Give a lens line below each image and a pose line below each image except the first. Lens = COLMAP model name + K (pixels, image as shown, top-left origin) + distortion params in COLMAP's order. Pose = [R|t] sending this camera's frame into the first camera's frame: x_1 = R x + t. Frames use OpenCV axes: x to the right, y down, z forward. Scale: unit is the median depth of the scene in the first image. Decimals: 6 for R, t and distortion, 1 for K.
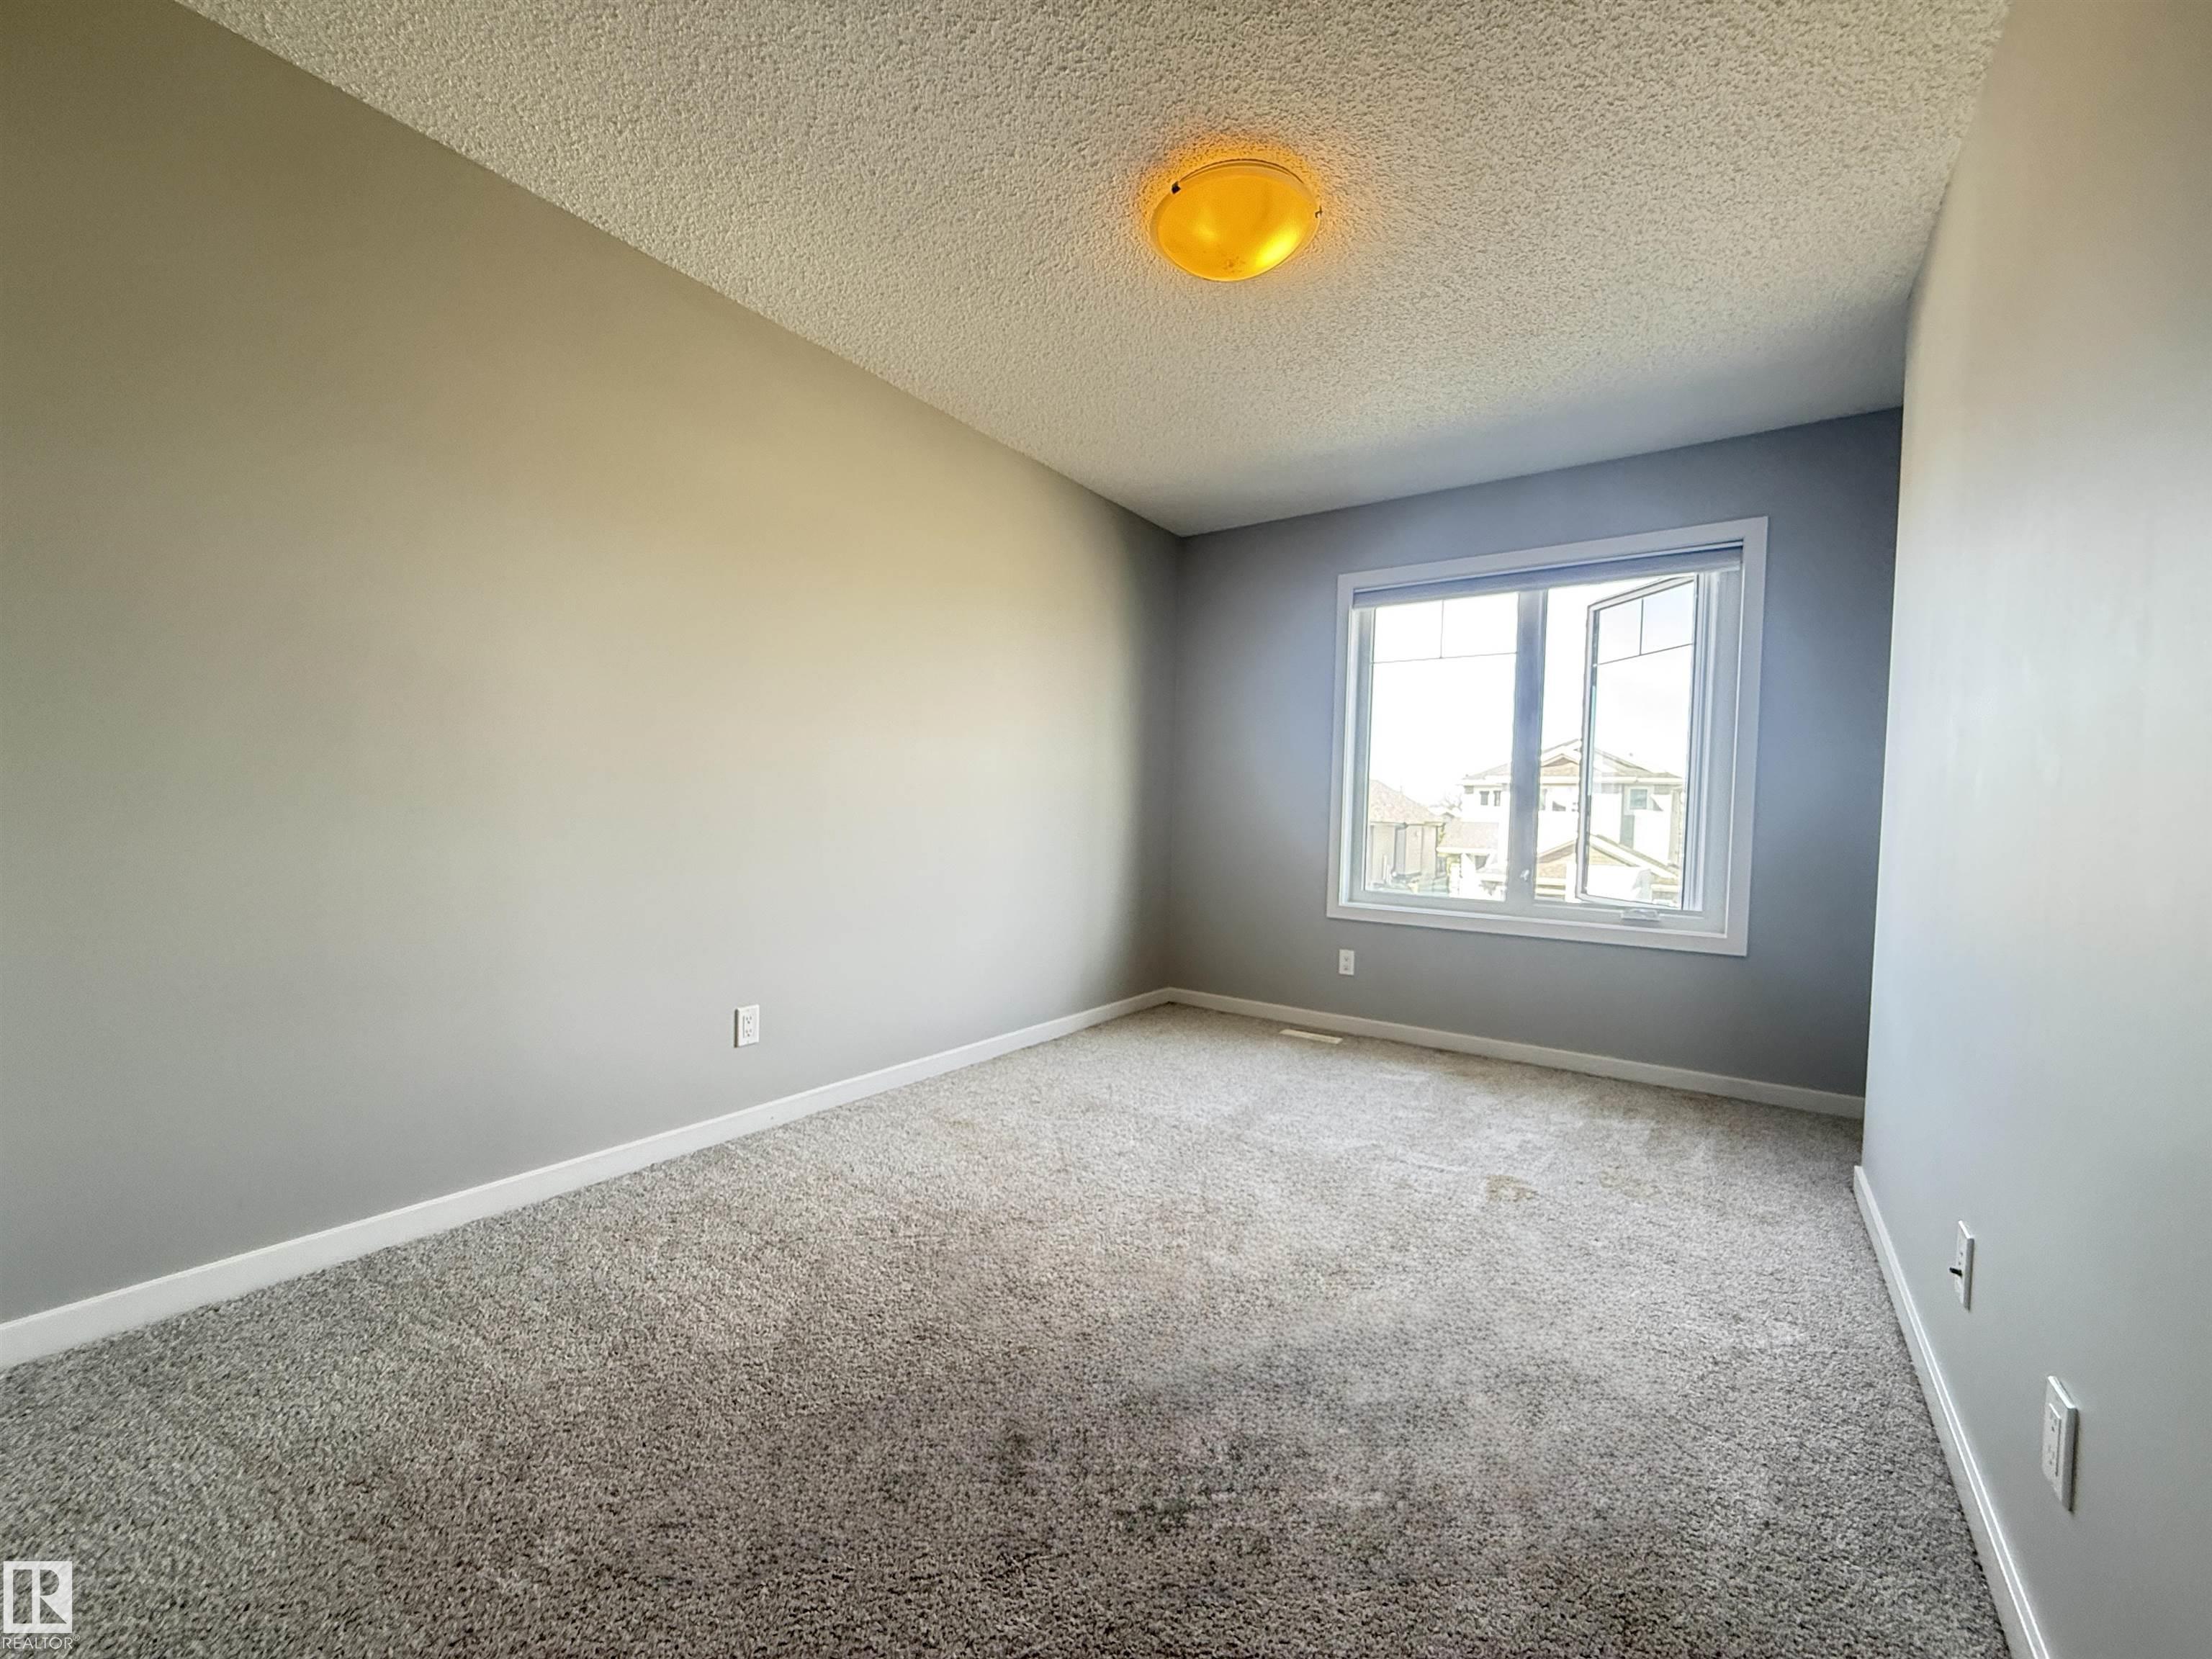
lens RADIAL K [[881.5, 0, 1102.2], [0, 881.5, 832.5], [0, 0, 1]] dist [-0.000658, 0.000158]
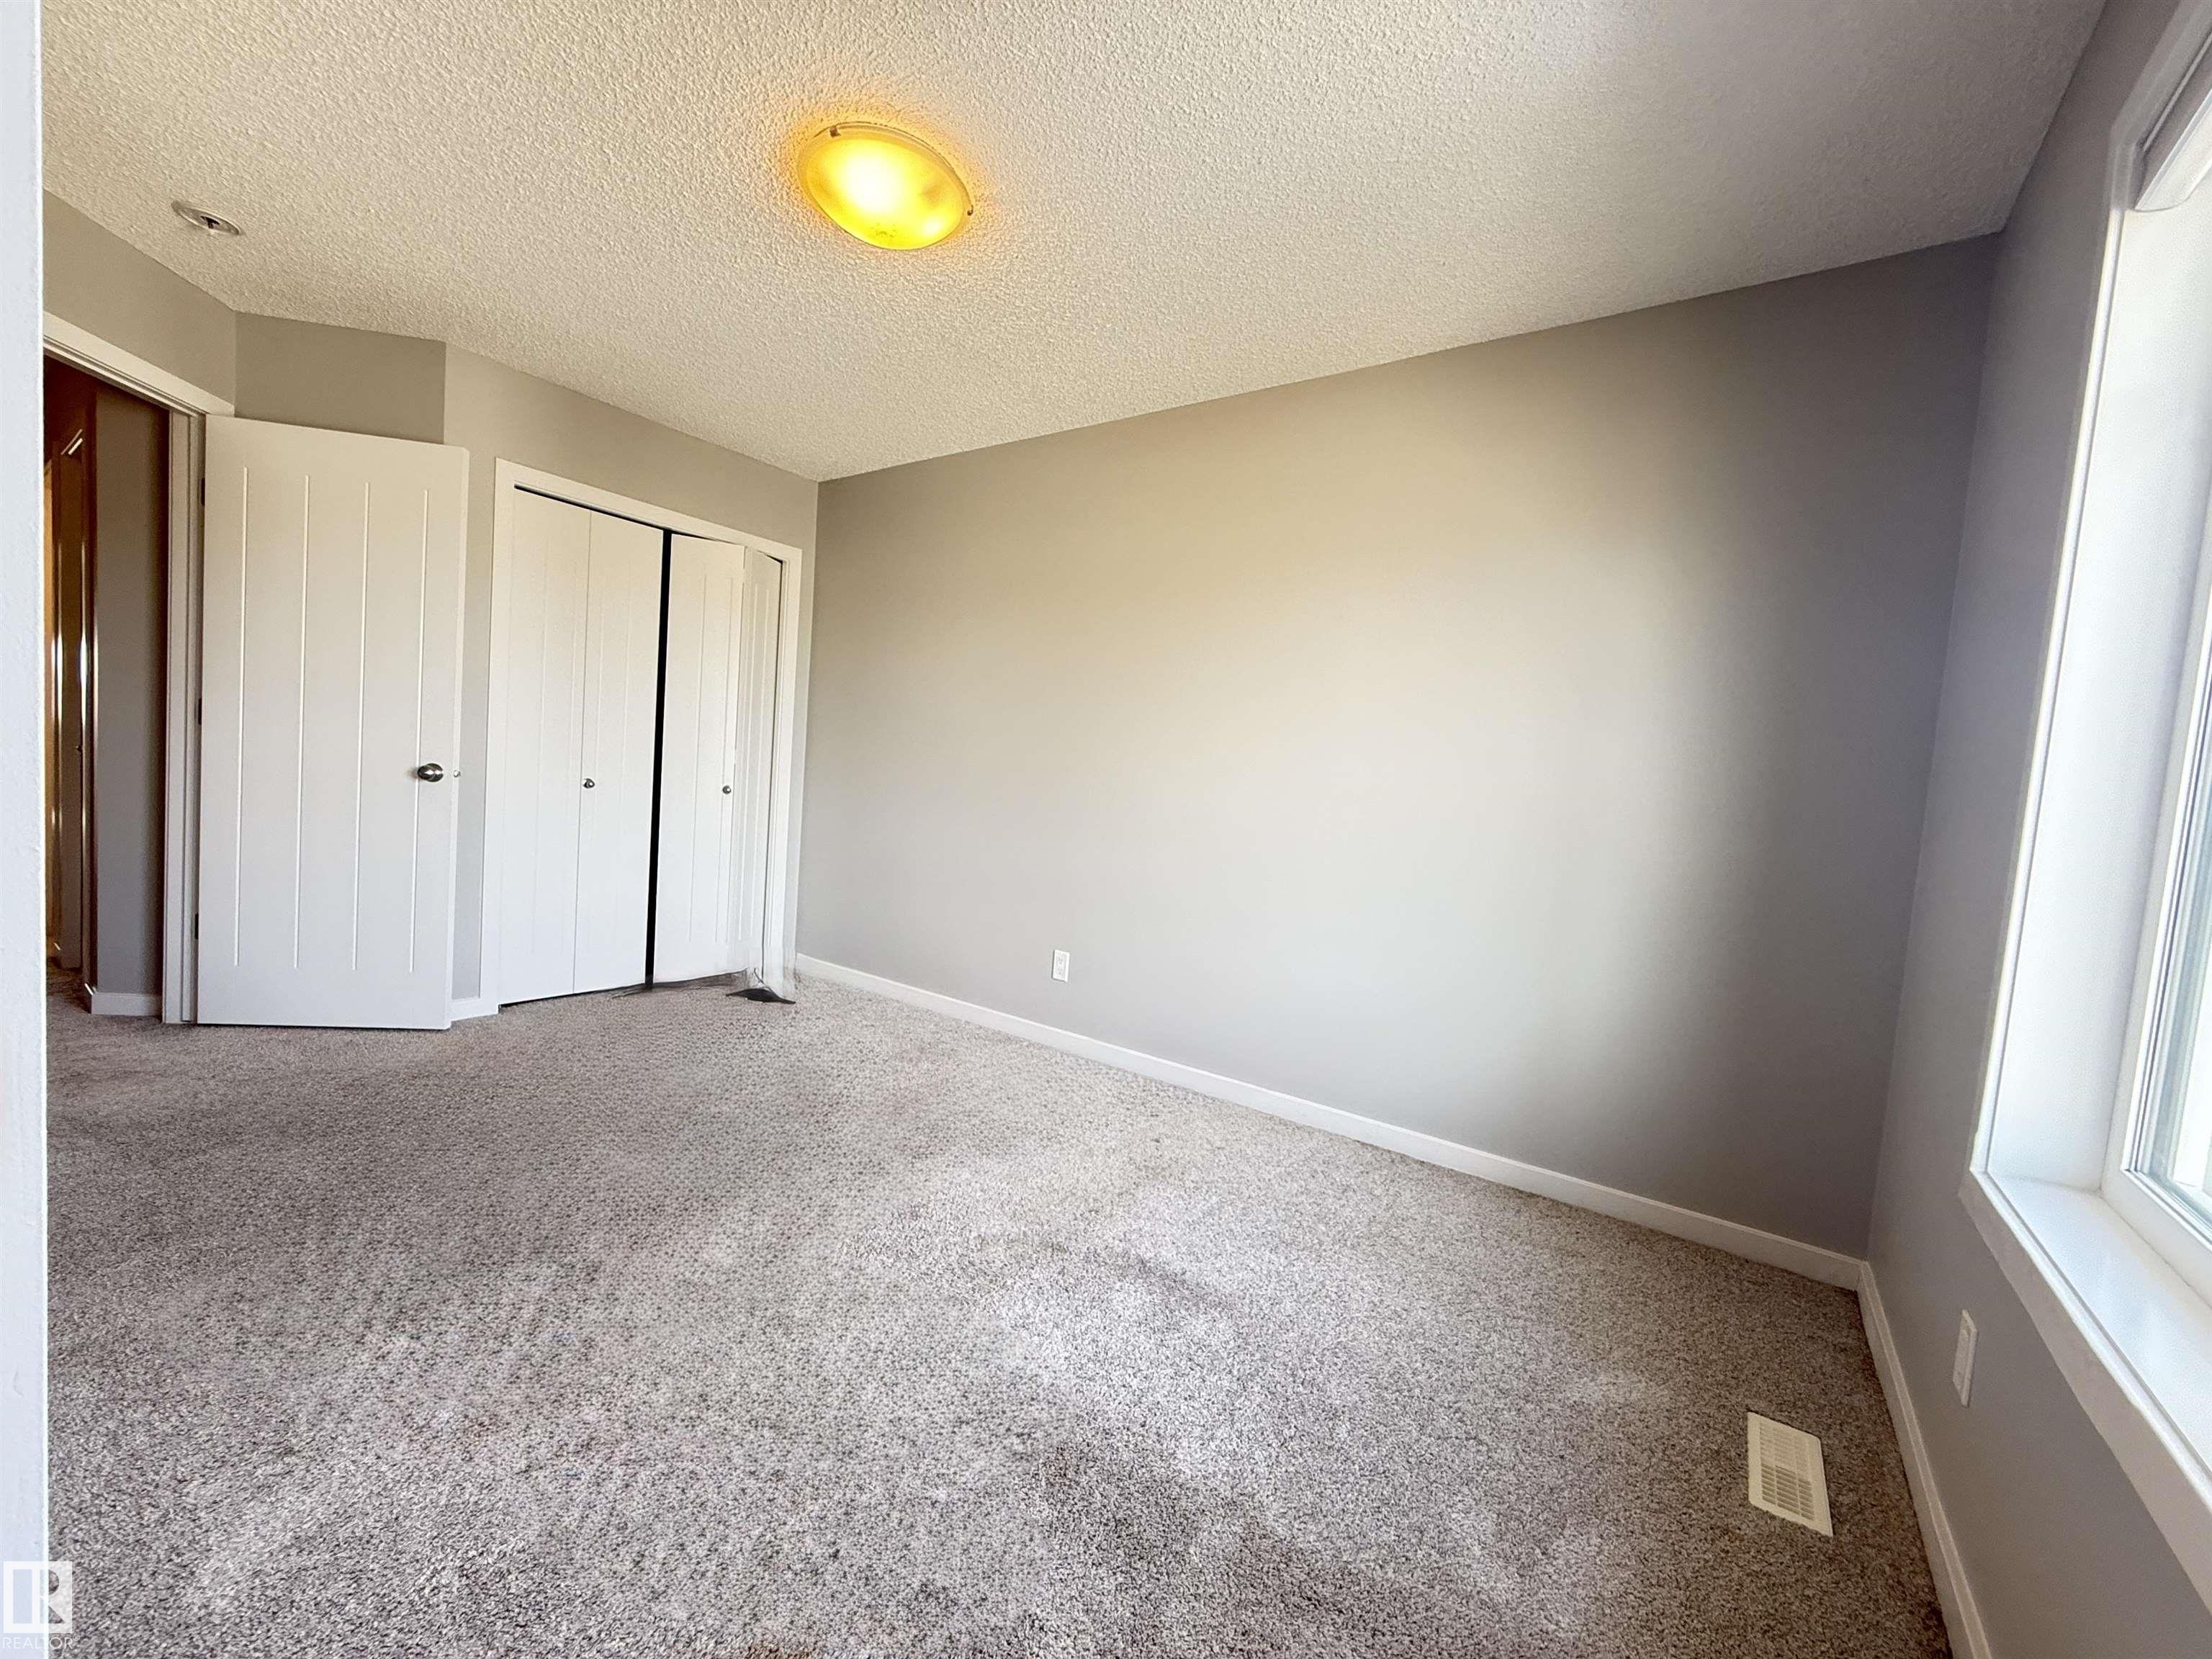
lens RADIAL K [[881.5, 0, 1102.2], [0, 881.5, 832.5], [0, 0, 1]] dist [-0.000658, 0.000158]
pose [[0.017038, 0.043565, -0.998905, 0.788781], [-0.106167, 0.993481, 0.041518, -0.034223], [0.994202, 0.105343, 0.021552, 0.883446]]
